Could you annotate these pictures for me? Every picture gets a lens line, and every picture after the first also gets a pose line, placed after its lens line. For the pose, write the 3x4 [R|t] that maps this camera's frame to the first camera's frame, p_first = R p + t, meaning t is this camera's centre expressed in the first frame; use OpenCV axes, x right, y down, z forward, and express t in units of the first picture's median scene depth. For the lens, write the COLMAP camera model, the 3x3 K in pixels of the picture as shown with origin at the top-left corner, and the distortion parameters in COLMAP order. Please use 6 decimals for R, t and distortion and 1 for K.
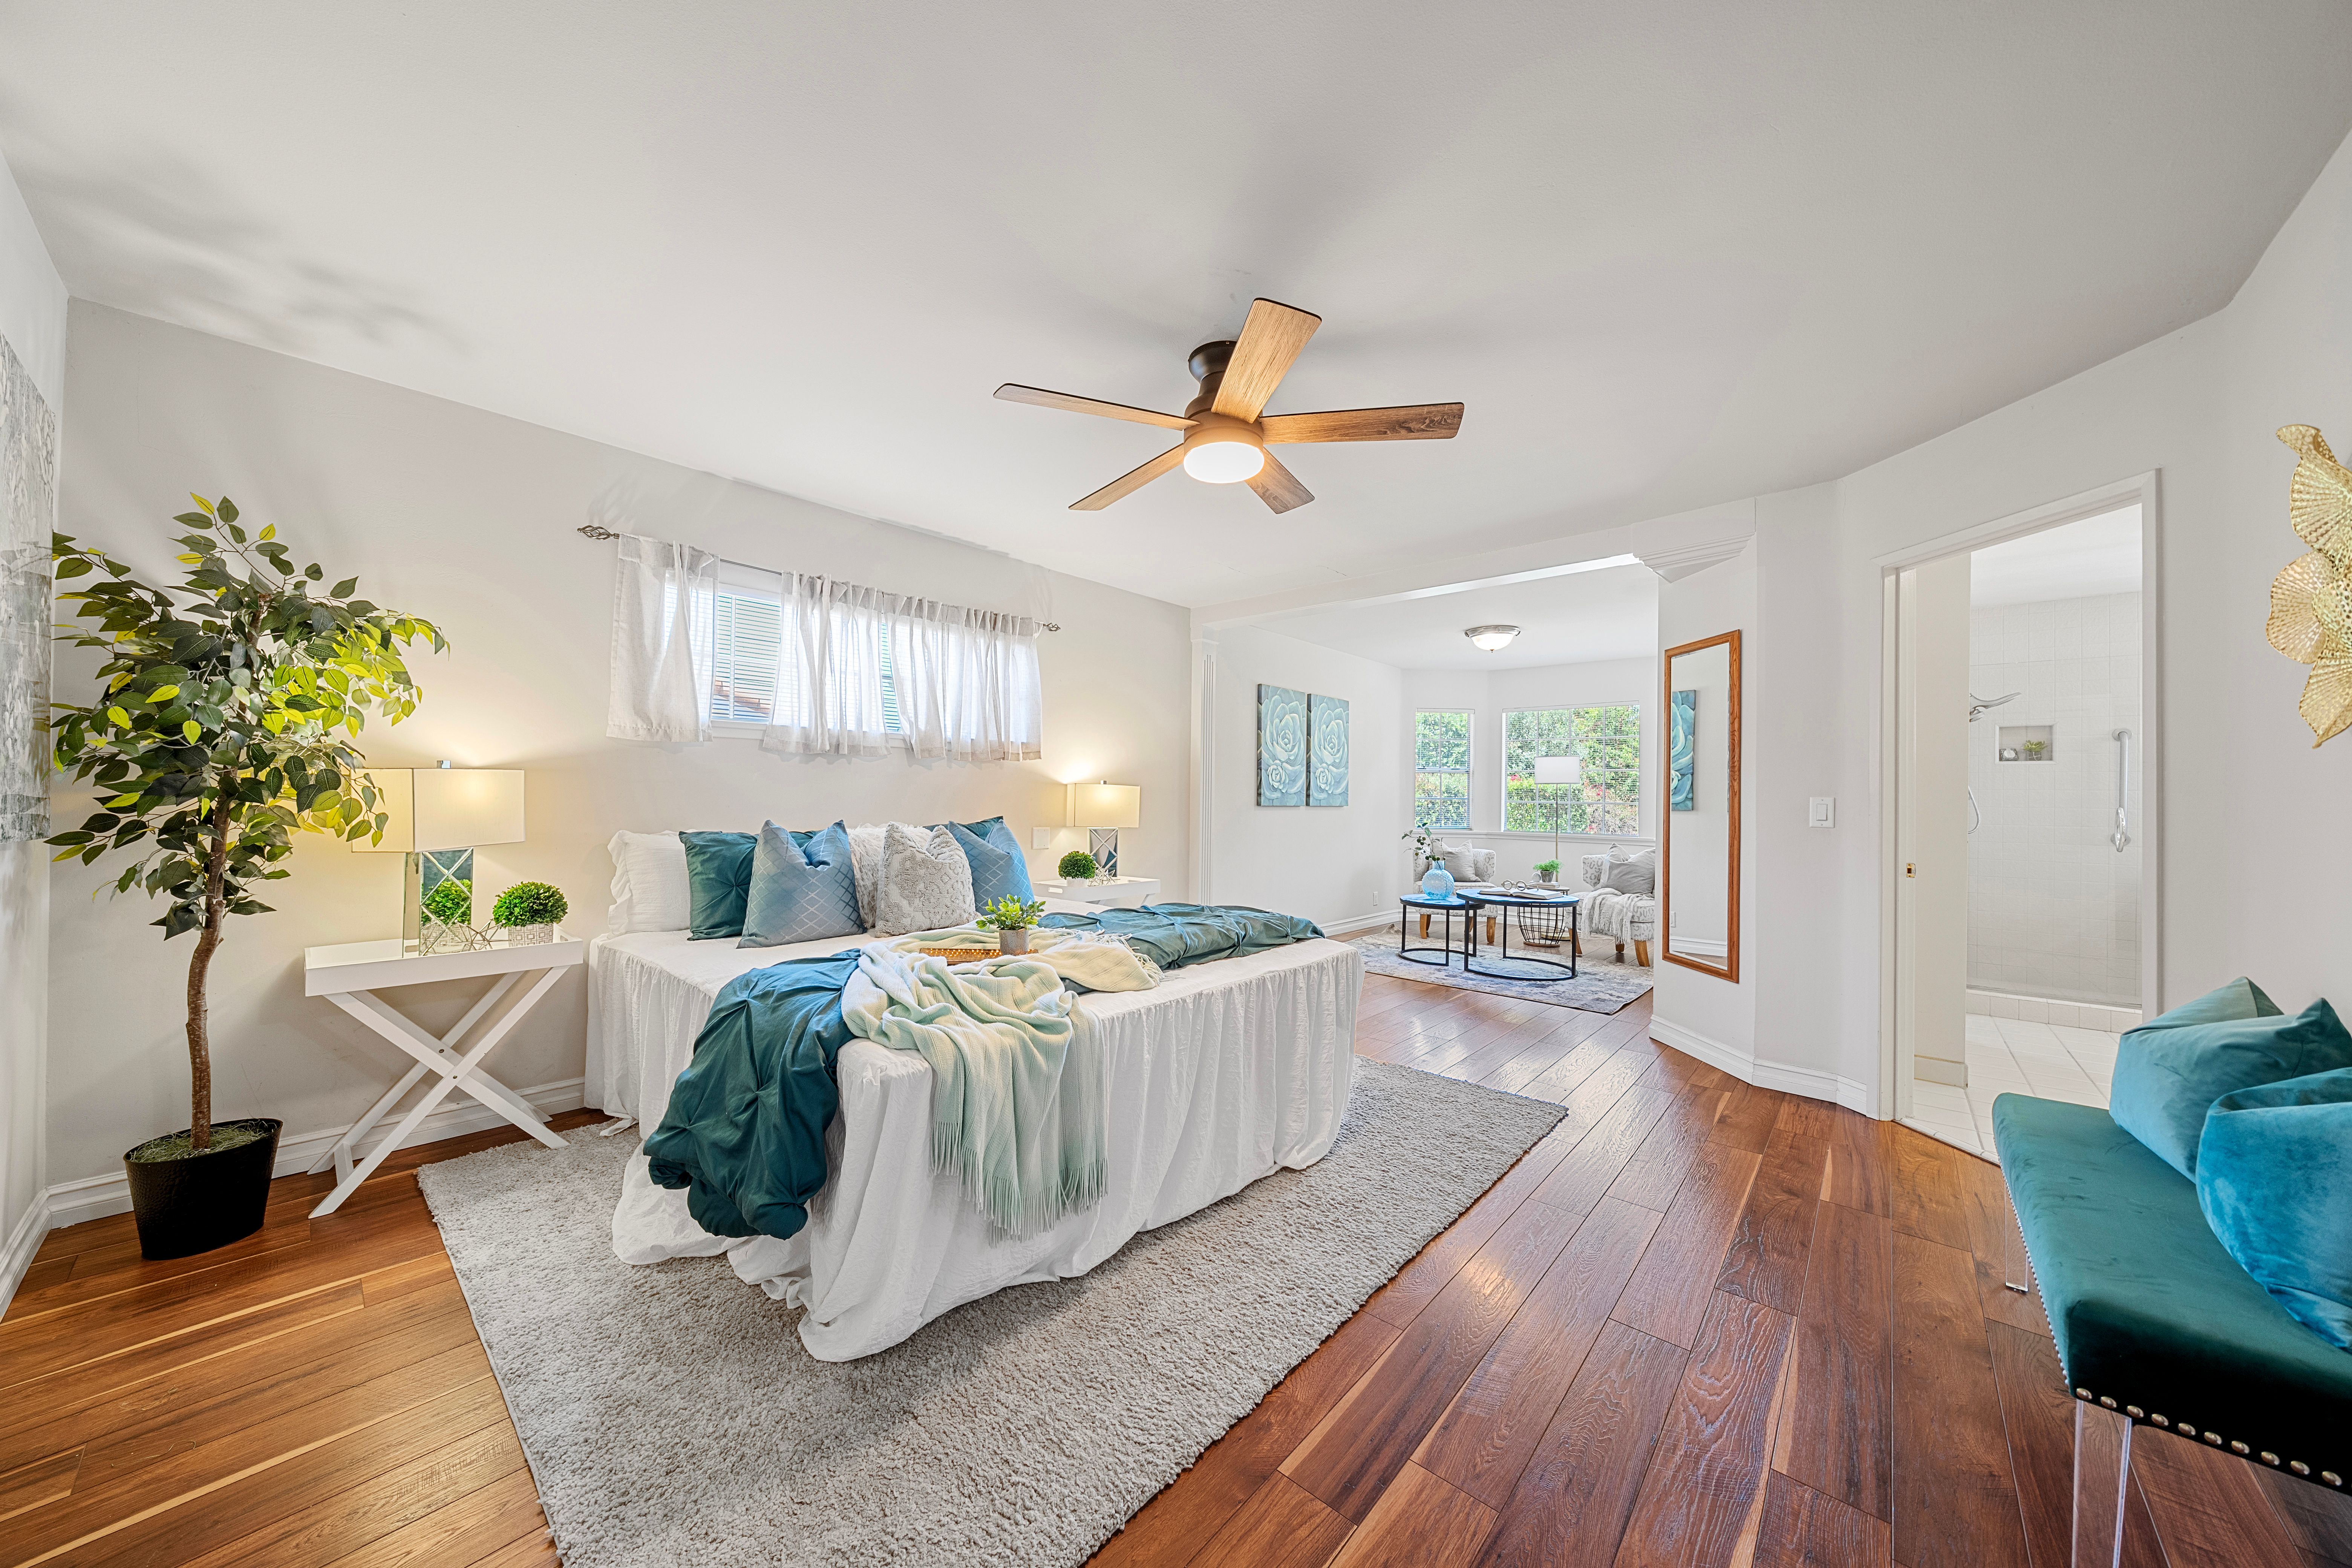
lens RADIAL K [[795.1, 0, 1175.5], [0, 795.1, 798.0], [0, 0, 1]] dist [-0.001048, 0.000009]
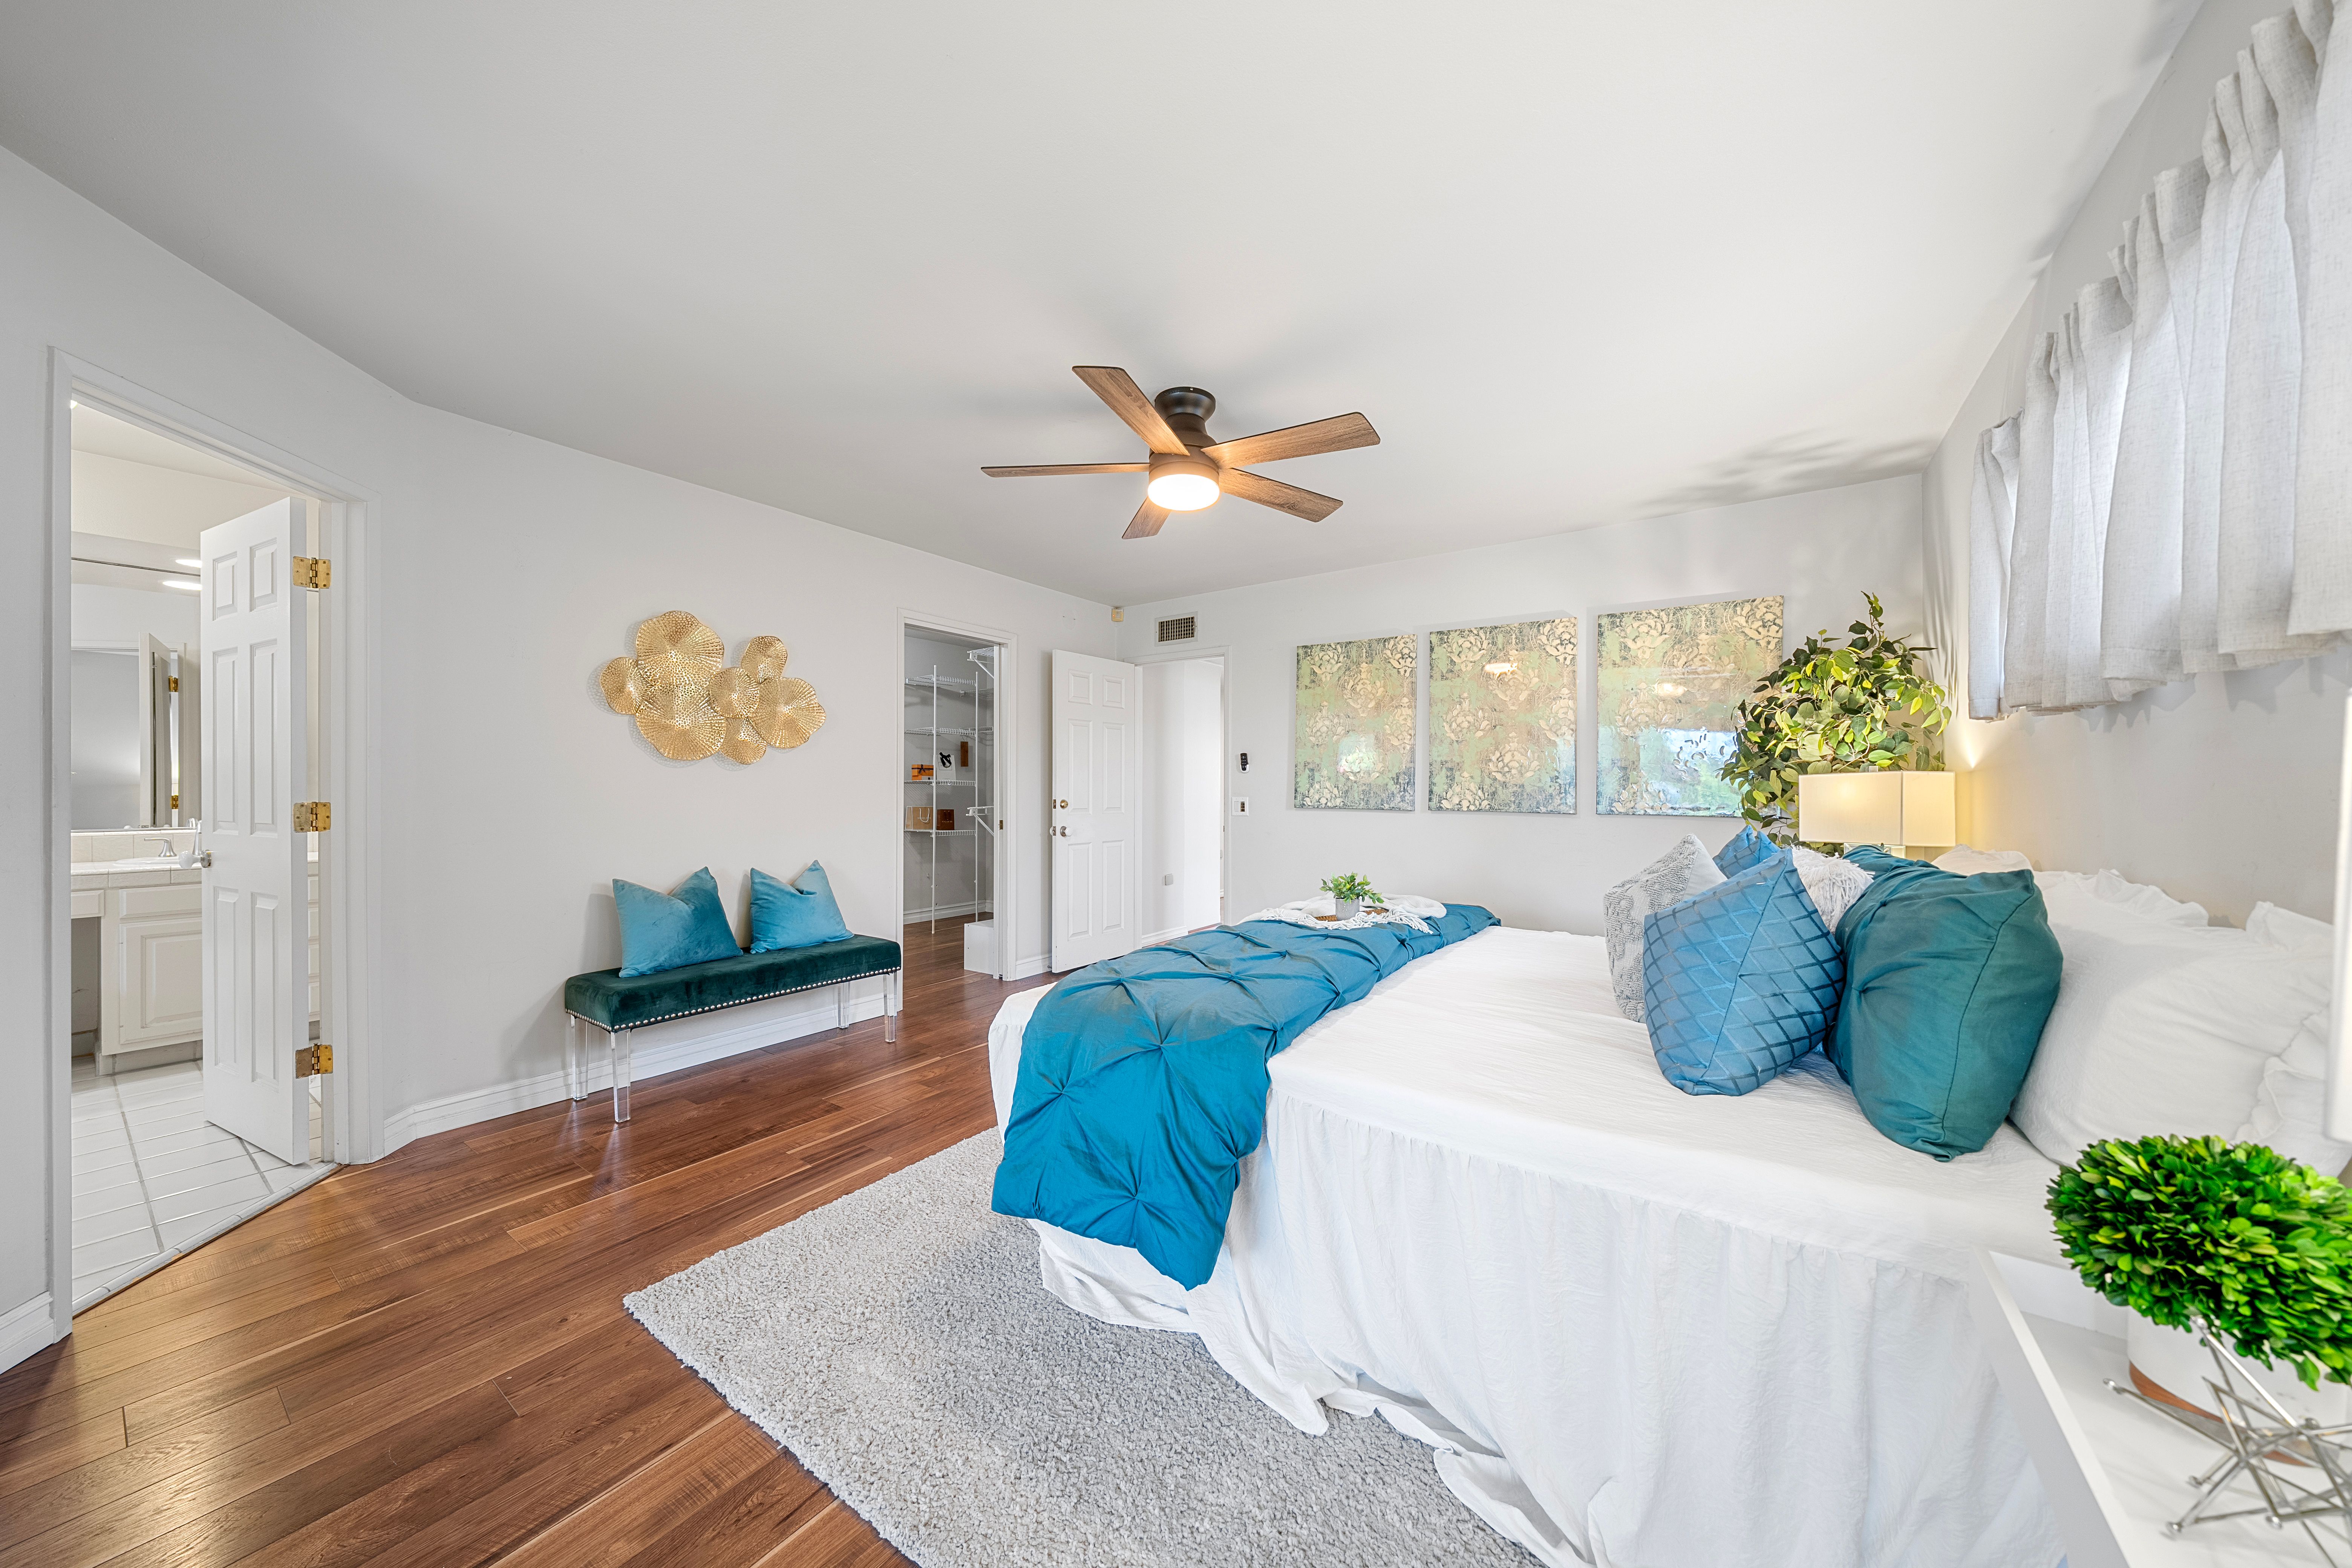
lens RADIAL K [[795.1, 0, 1175.5], [0, 795.1, 798.0], [0, 0, 1]] dist [-0.001048, 0.000009]
pose [[-0.992194, -0.012831, -0.124043, 0.158707], [-0.014040, 0.999862, 0.008876, 0.008913], [0.123912, 0.010549, -0.992237, 1.513540]]
